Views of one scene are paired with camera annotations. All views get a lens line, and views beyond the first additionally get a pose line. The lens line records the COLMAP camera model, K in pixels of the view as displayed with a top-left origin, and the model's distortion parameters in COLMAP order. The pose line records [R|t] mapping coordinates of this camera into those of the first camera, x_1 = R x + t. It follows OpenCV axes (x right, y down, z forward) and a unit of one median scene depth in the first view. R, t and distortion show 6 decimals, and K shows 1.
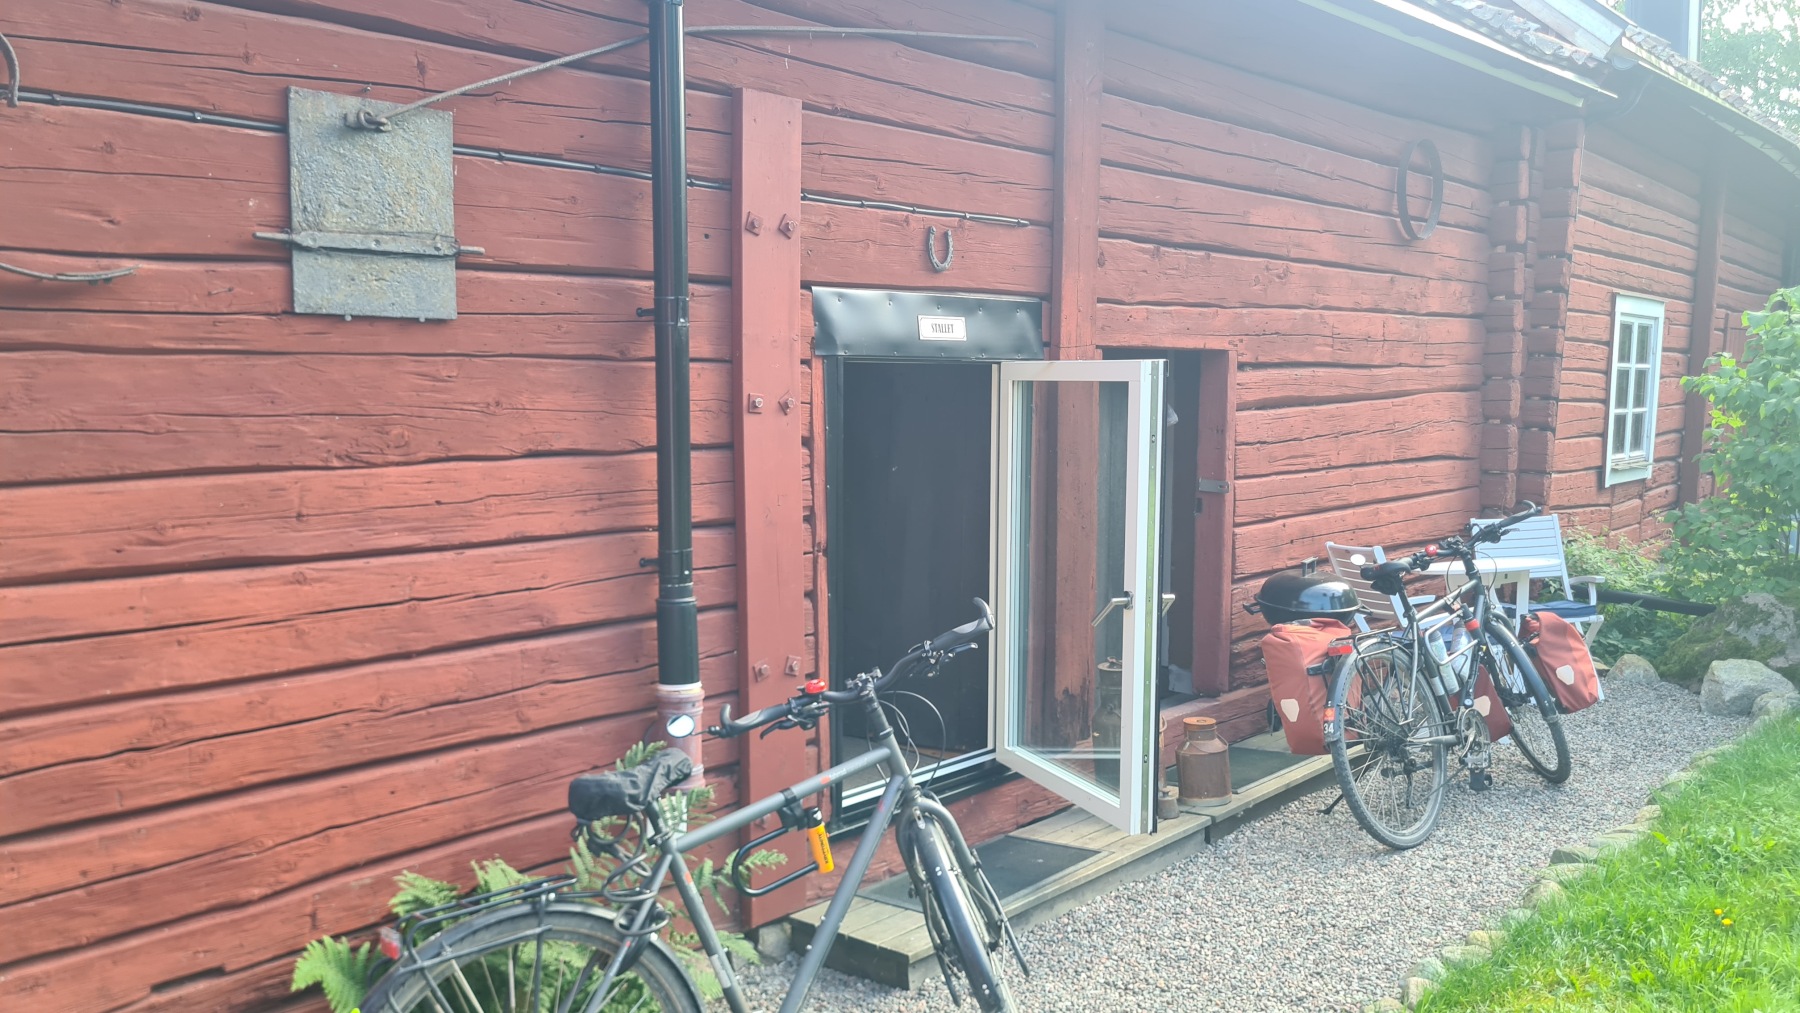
lens RADIAL K [[1351.5, 0, 898.1], [0, 1351.5, 485.6], [0, 0, 1]] dist [0.057189, -0.045945]
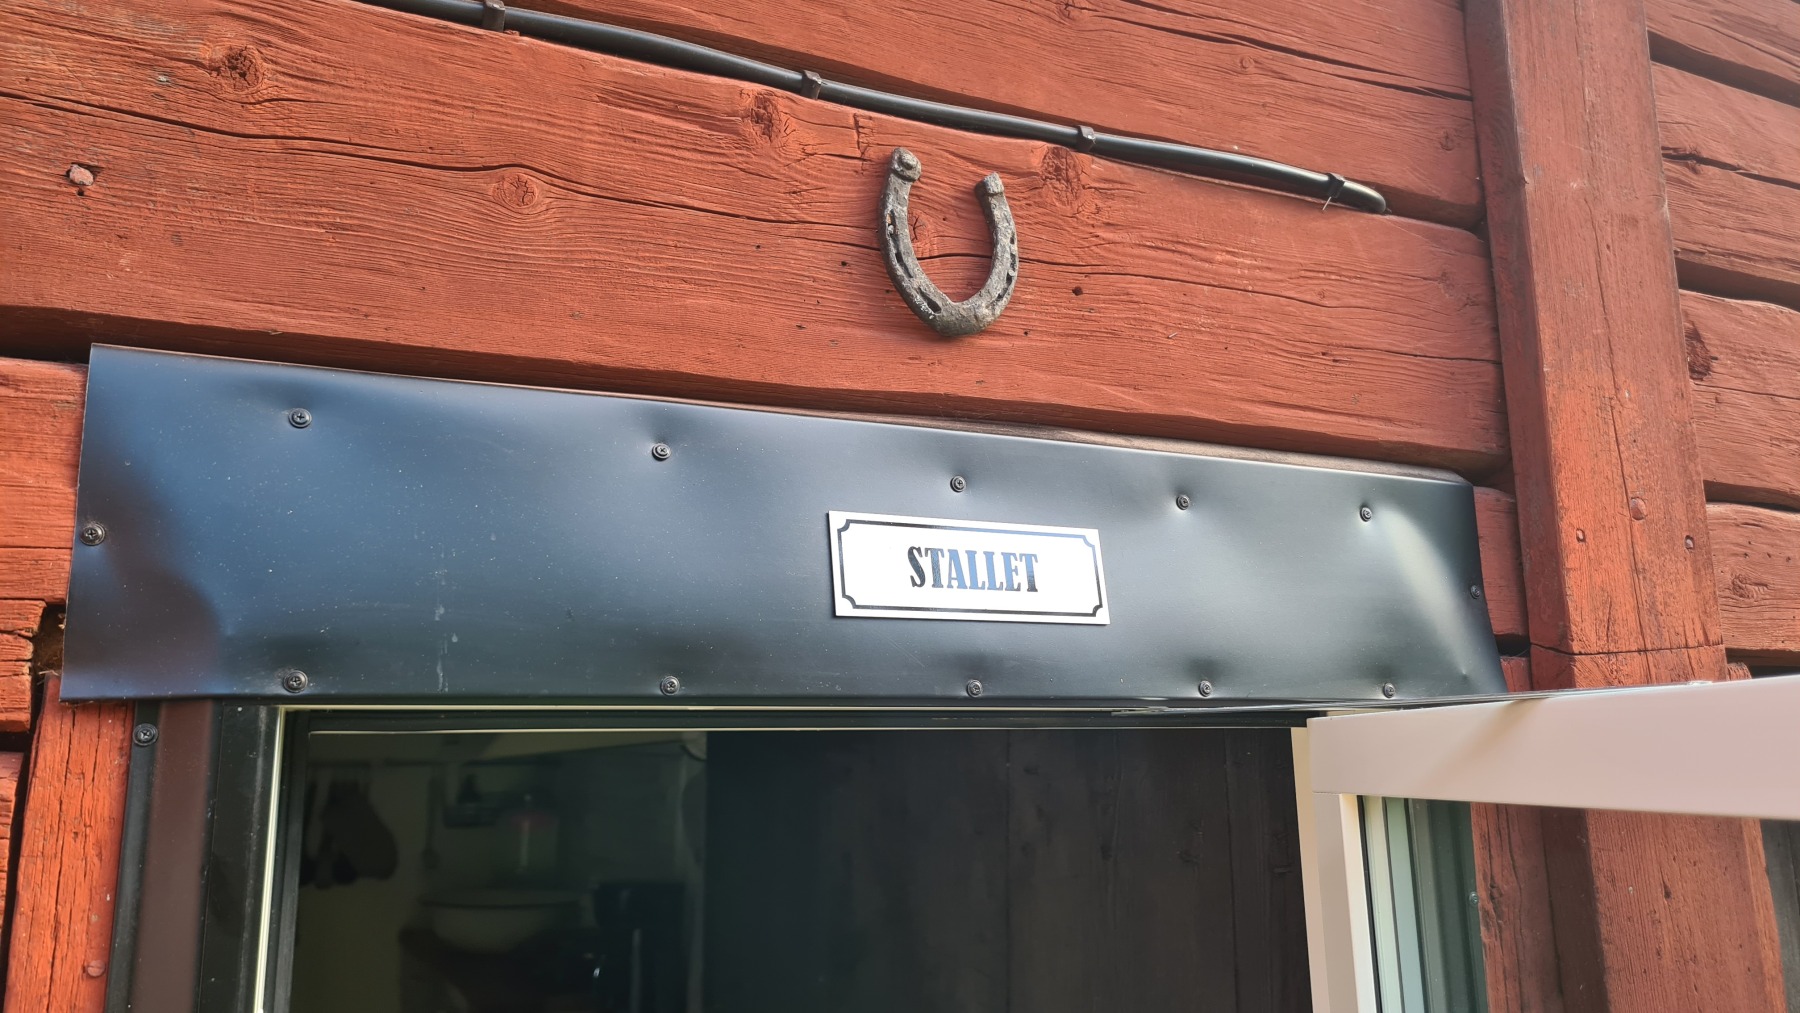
lens RADIAL K [[1351.5, 0, 898.1], [0, 1351.5, 485.6], [0, 0, 1]] dist [0.057189, -0.045945]
pose [[0.938720, -0.090181, -0.332674, 0.093325], [-0.005215, 0.961340, -0.275315, -0.064036], [0.344641, 0.260178, 0.901959, 0.750526]]
